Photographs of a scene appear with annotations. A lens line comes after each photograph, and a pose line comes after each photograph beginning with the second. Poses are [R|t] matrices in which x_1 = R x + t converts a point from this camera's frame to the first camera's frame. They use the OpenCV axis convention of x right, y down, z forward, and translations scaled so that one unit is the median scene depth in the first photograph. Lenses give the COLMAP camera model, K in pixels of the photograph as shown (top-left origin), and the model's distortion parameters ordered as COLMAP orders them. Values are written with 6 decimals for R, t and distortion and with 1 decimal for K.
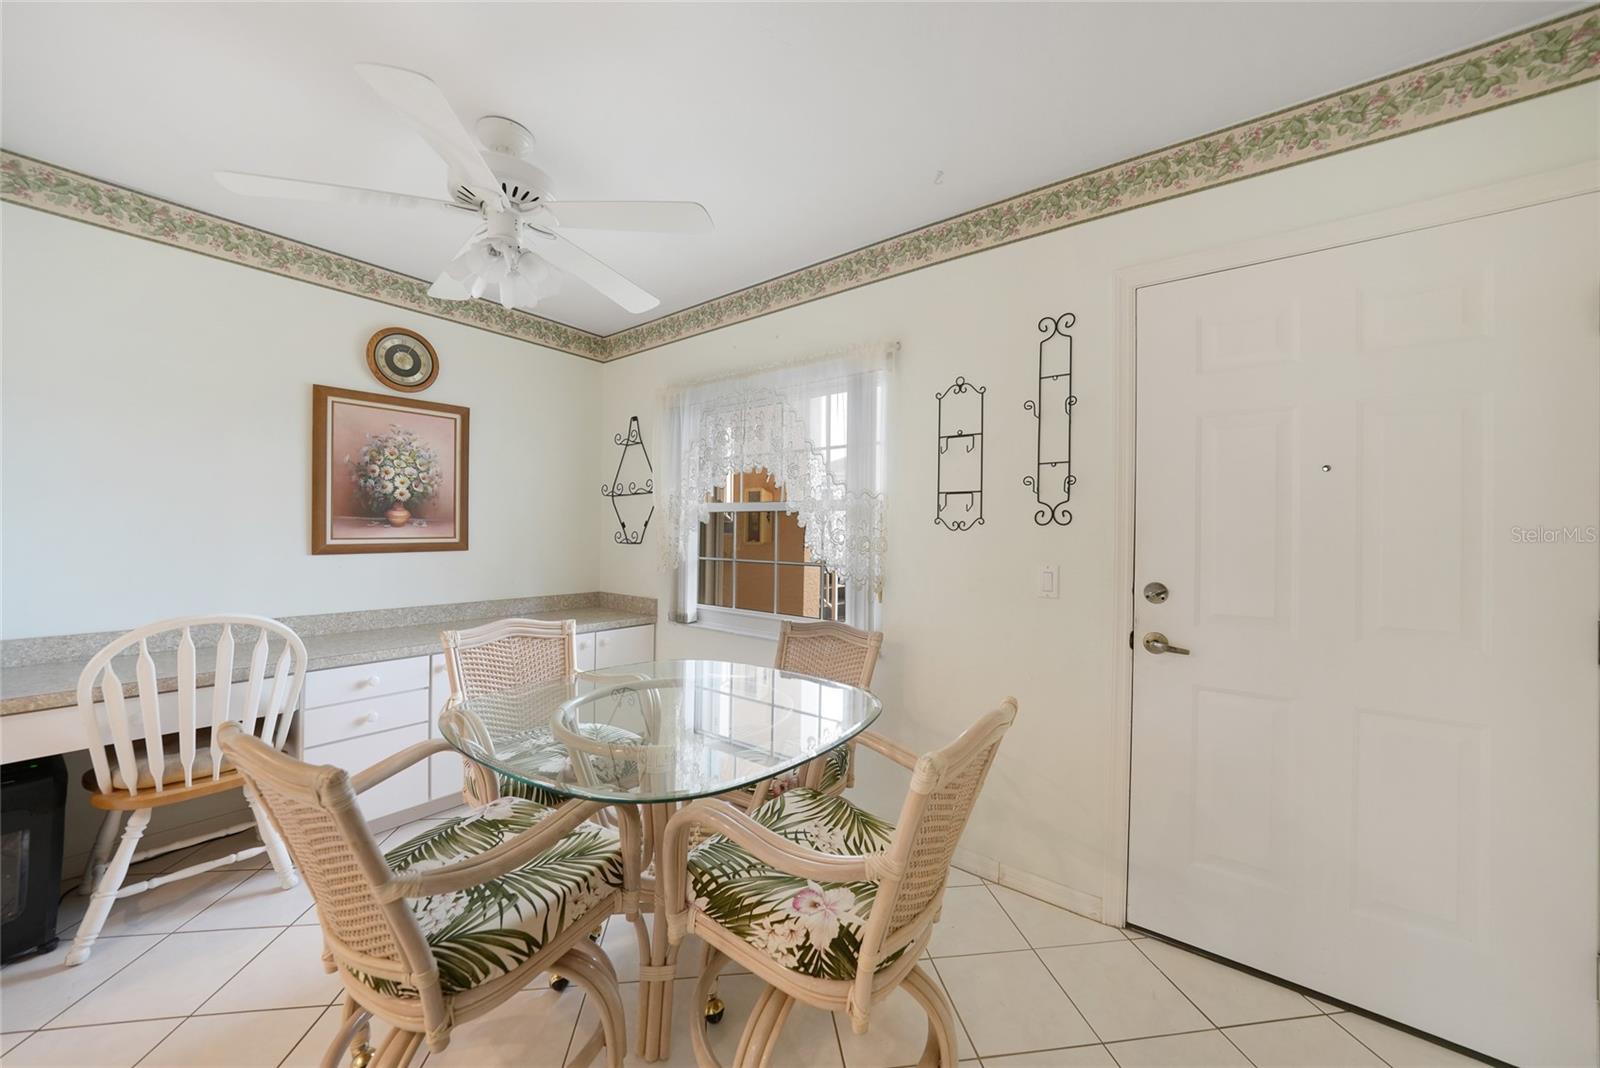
lens RADIAL K [[558.7, 0, 786.5], [0, 558.7, 531.6], [0, 0, 1]] dist [-0.024100, 0.004627]
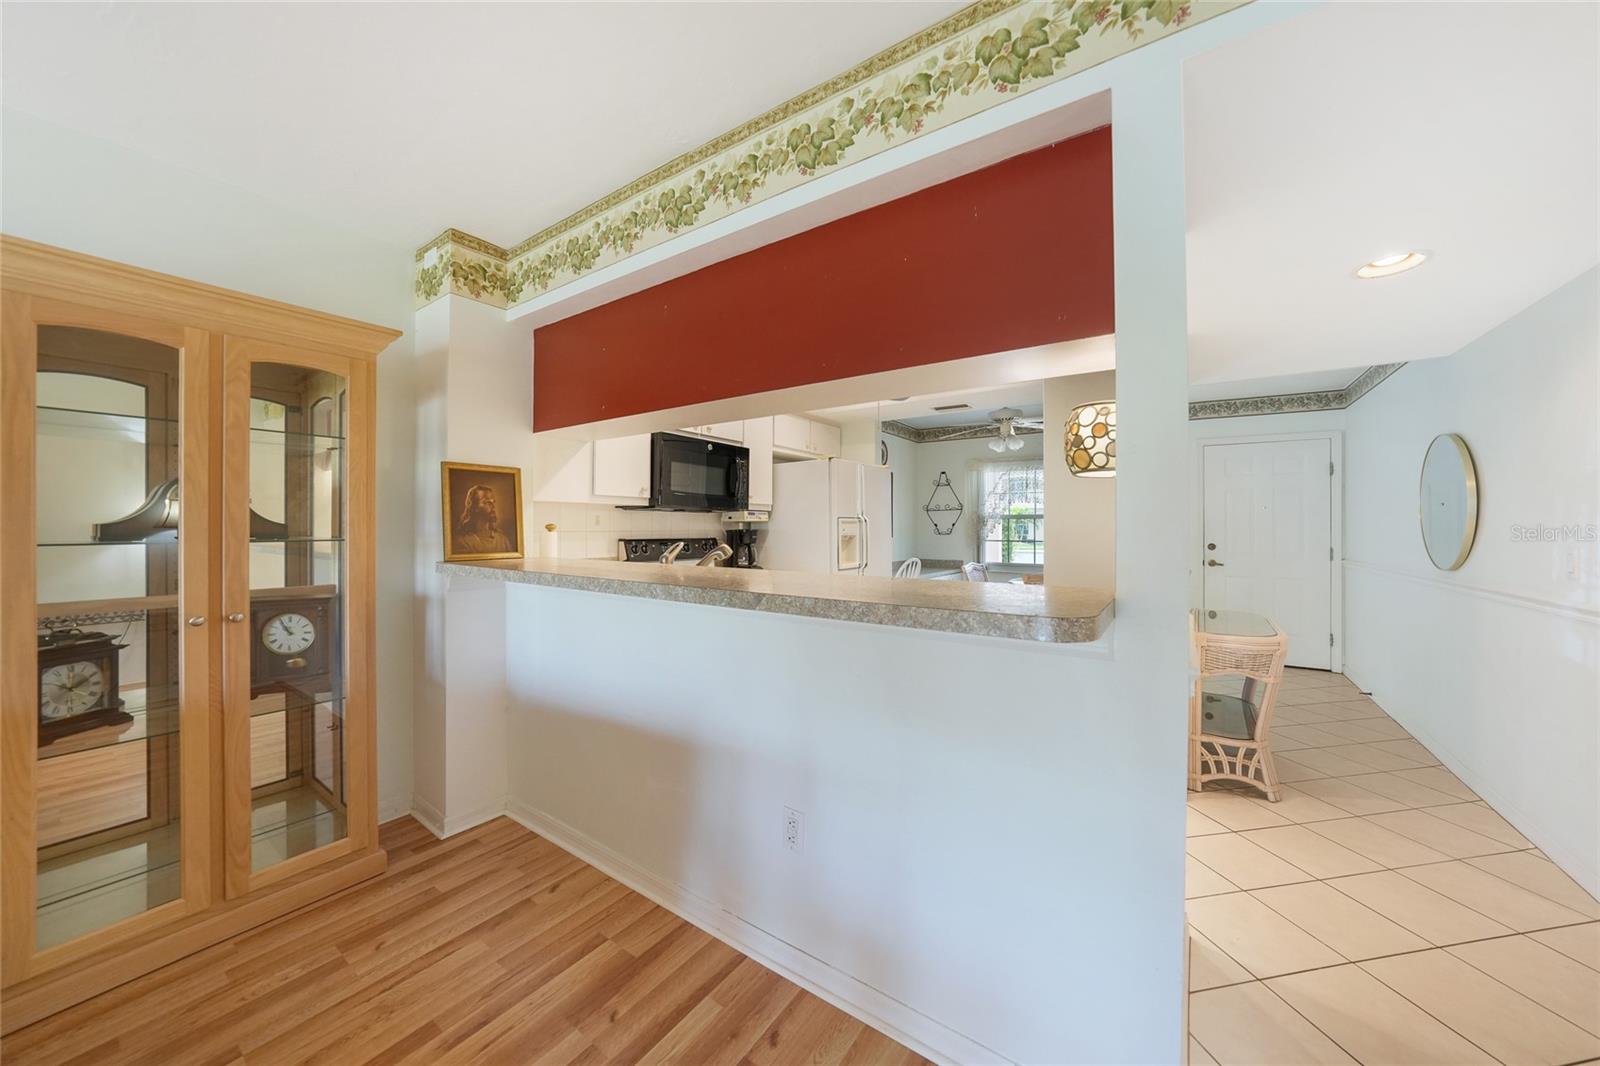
lens RADIAL K [[558.7, 0, 805.2], [0, 558.7, 524.2], [0, 0, 1]] dist [-0.024100, 0.004627]
pose [[0.997487, -0.011382, 0.069931, -1.183862], [0.011737, 0.999920, -0.004667, -0.014479], [-0.069872, 0.005476, 0.997541, -1.287046]]
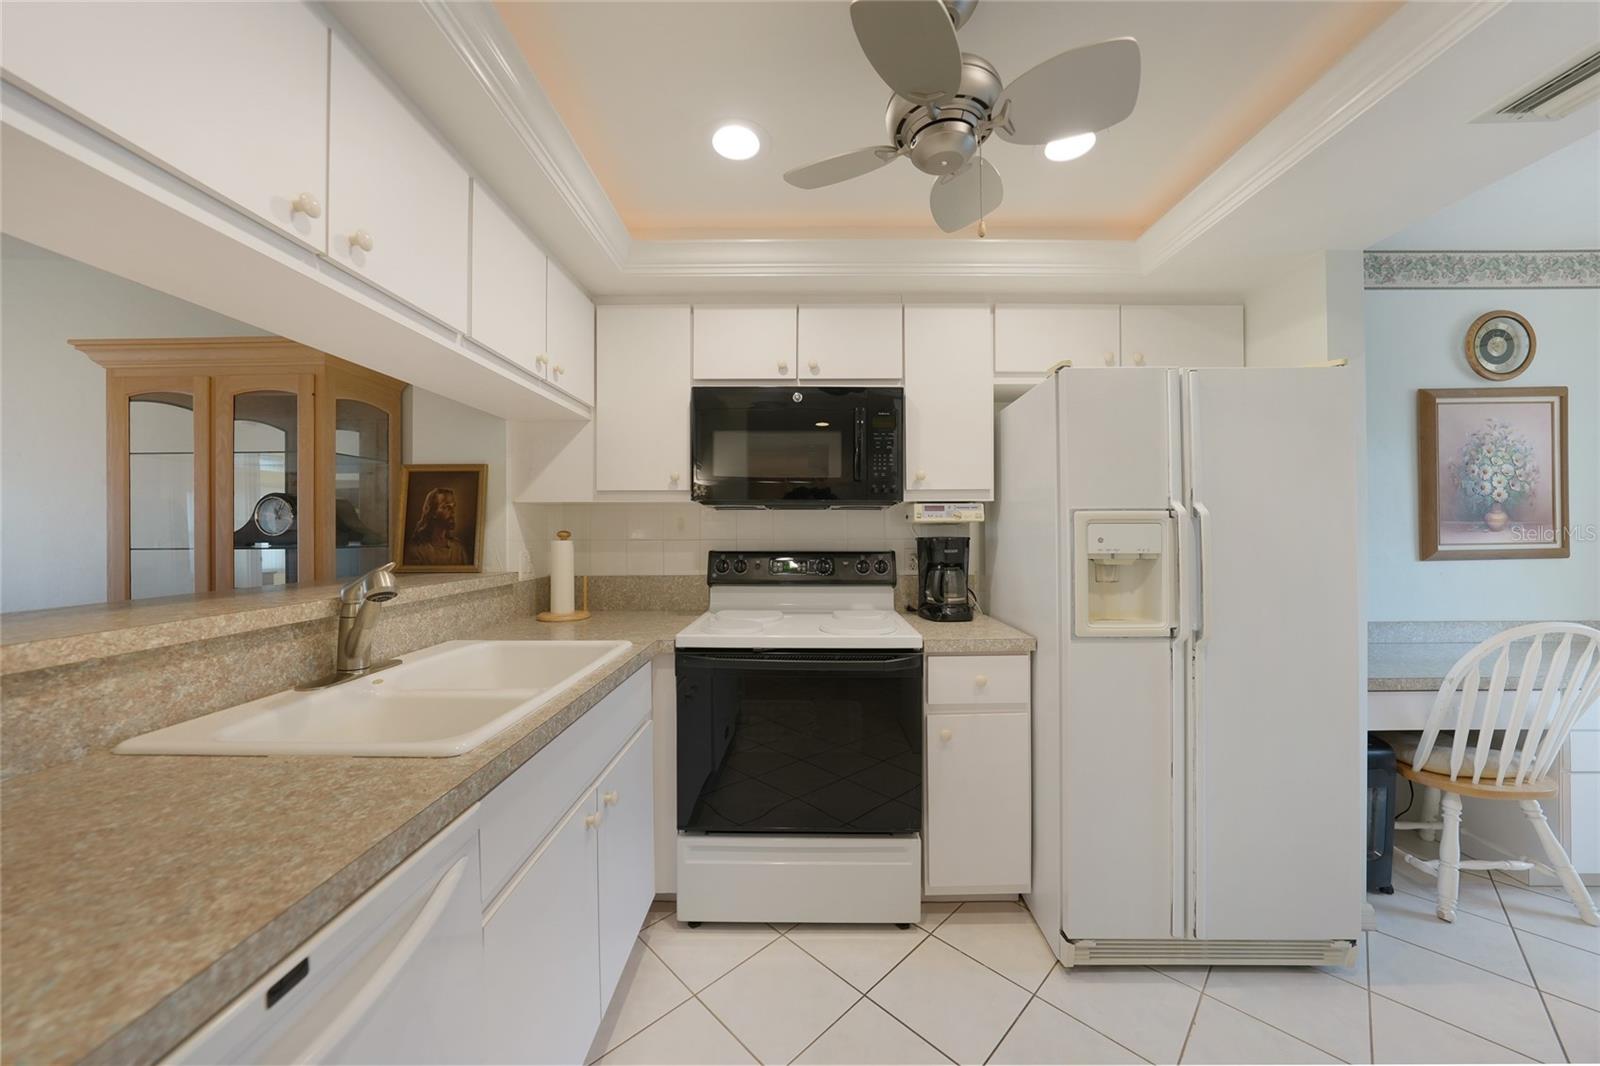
lens RADIAL K [[558.7, 0, 803.2], [0, 558.7, 526.3], [0, 0, 1]] dist [-0.024100, 0.004627]
pose [[0.615266, -0.026347, -0.787879, -0.713948], [0.011268, 0.999633, -0.024629, -0.007864], [0.788239, 0.006276, 0.615338, -0.442084]]
